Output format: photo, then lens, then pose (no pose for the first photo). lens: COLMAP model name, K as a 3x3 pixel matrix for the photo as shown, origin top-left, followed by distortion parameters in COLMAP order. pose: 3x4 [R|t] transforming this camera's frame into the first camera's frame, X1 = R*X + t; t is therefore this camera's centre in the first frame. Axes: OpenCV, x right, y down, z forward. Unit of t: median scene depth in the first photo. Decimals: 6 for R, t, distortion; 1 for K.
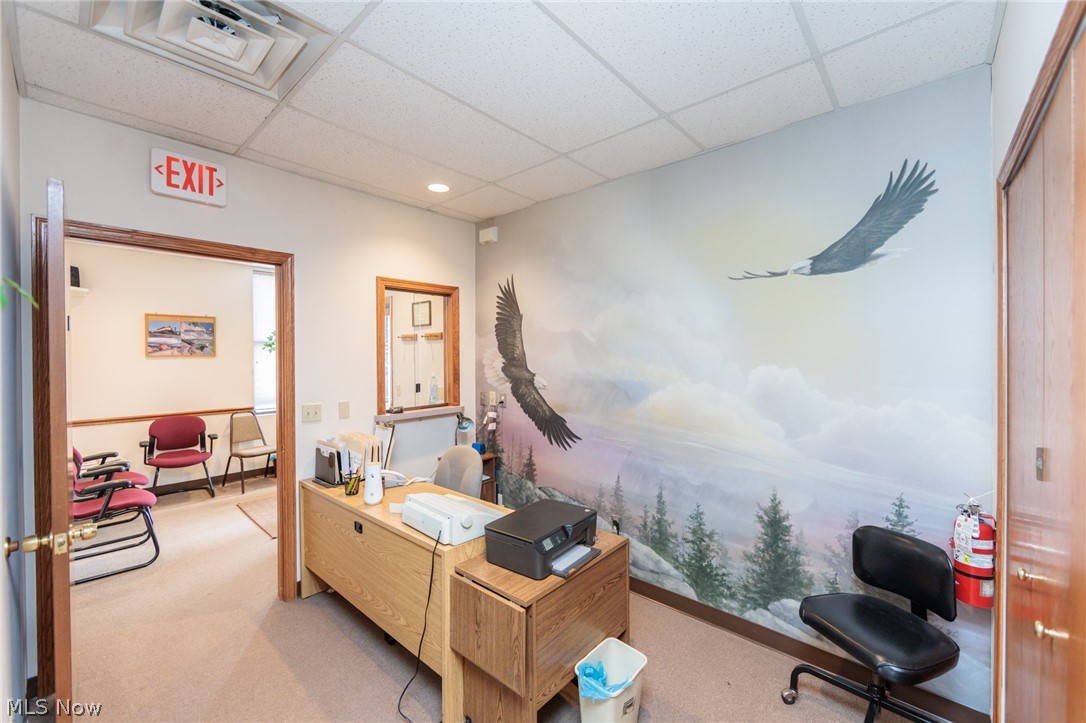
lens RADIAL K [[431.6, 0, 544.6], [0, 431.6, 358.4], [0, 0, 1]] dist [-0.004074, -0.000128]
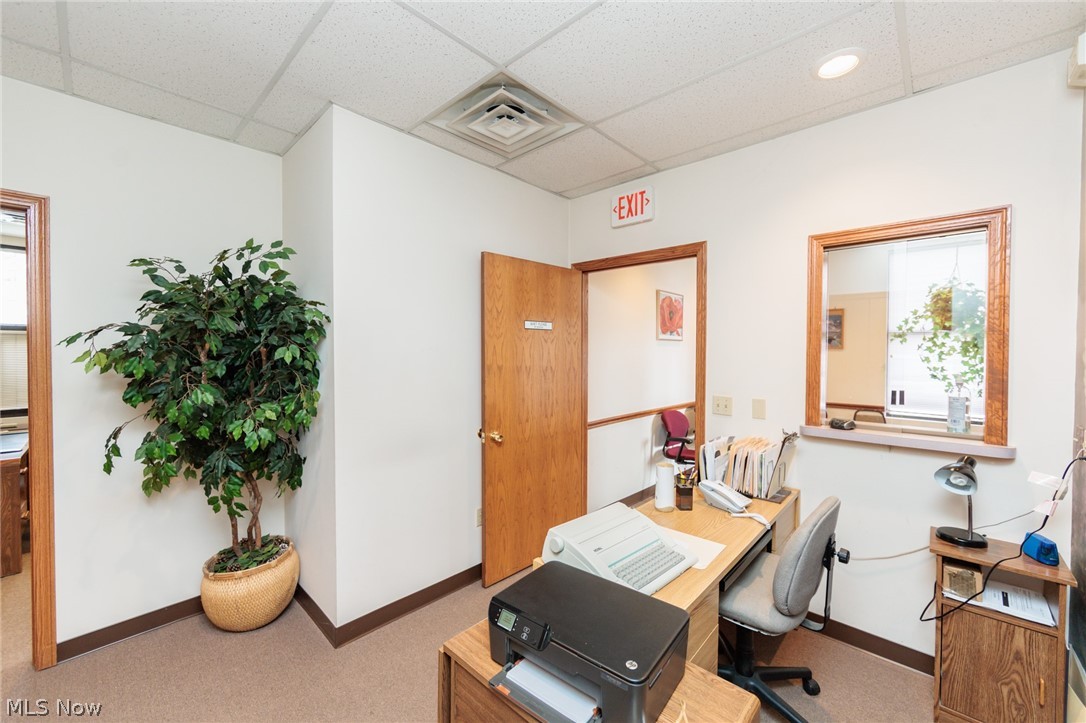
lens RADIAL K [[424.4, 0, 545.1], [0, 424.4, 357.3], [0, 0, 1]] dist [-0.001979, 0.000010]
pose [[-0.019191, 0.020357, -0.999609, 0.226961], [-0.015799, 0.999662, 0.020662, 0.005548], [0.999691, 0.016190, -0.018863, 0.374036]]
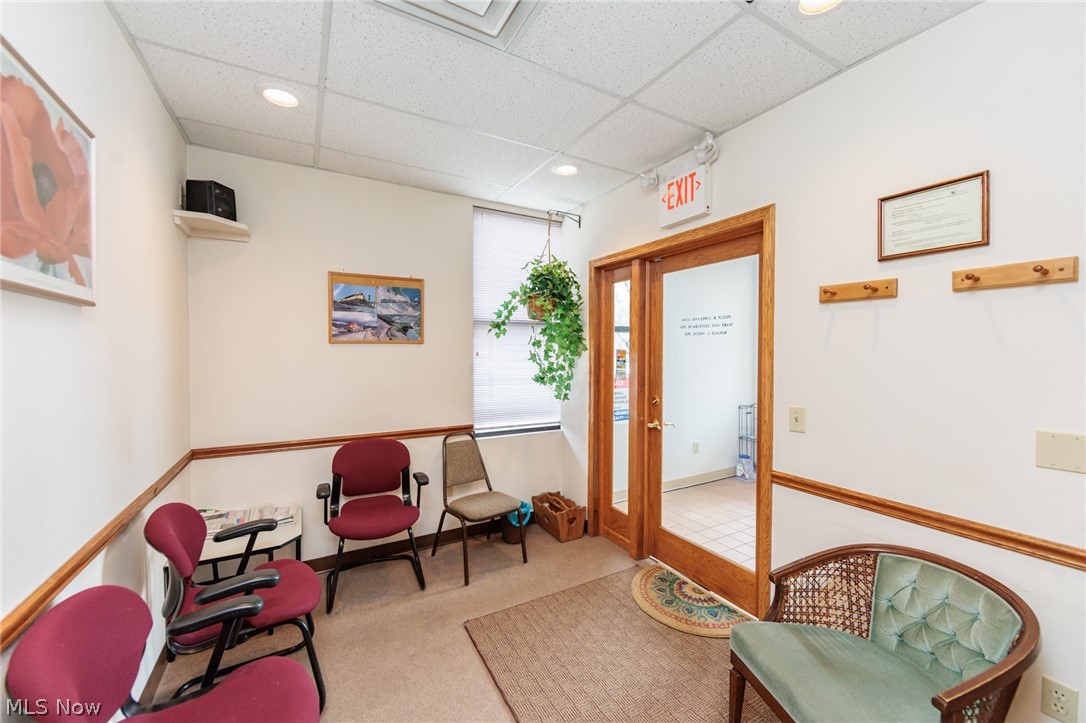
lens RADIAL K [[424.4, 0, 545.1], [0, 424.4, 357.3], [0, 0, 1]] dist [-0.001979, 0.000010]
pose [[0.948723, 0.009194, -0.315974, -0.439864], [-0.007418, 0.999949, 0.006821, 0.010838], [0.316020, -0.004128, 0.948743, 0.518077]]
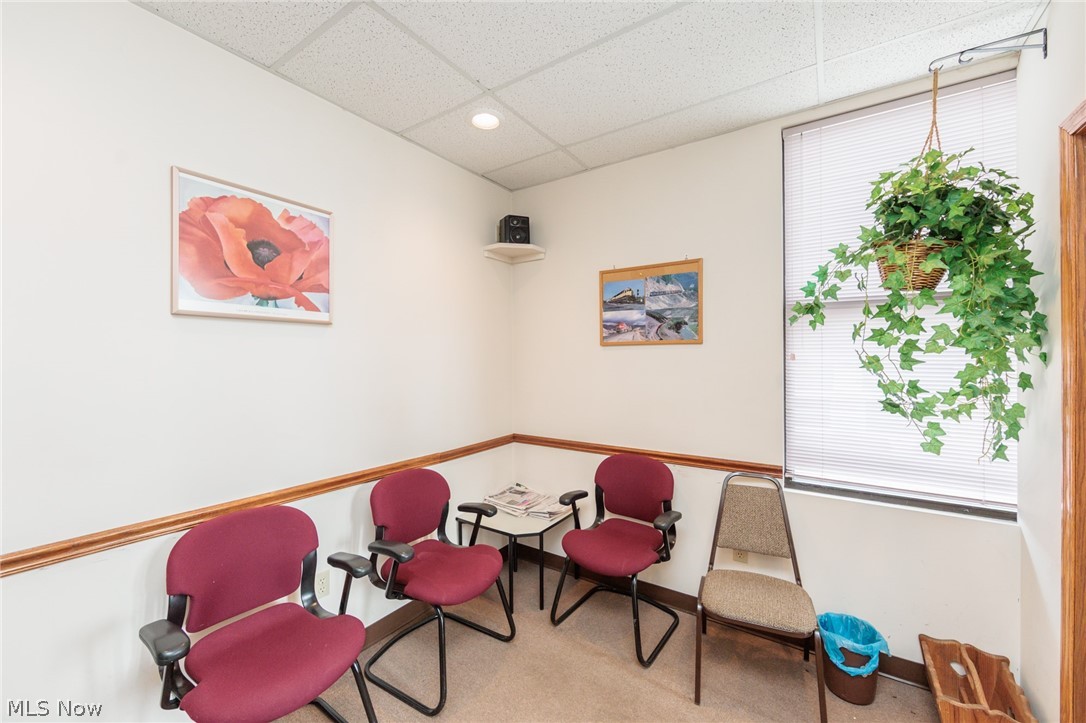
lens RADIAL K [[424.4, 0, 545.1], [0, 424.4, 357.3], [0, 0, 1]] dist [-0.001979, 0.000010]
pose [[0.135566, 0.002383, -0.990765, -0.360095], [-0.007708, 0.999969, 0.001350, 0.012550], [0.990738, 0.007454, 0.135580, 0.836052]]
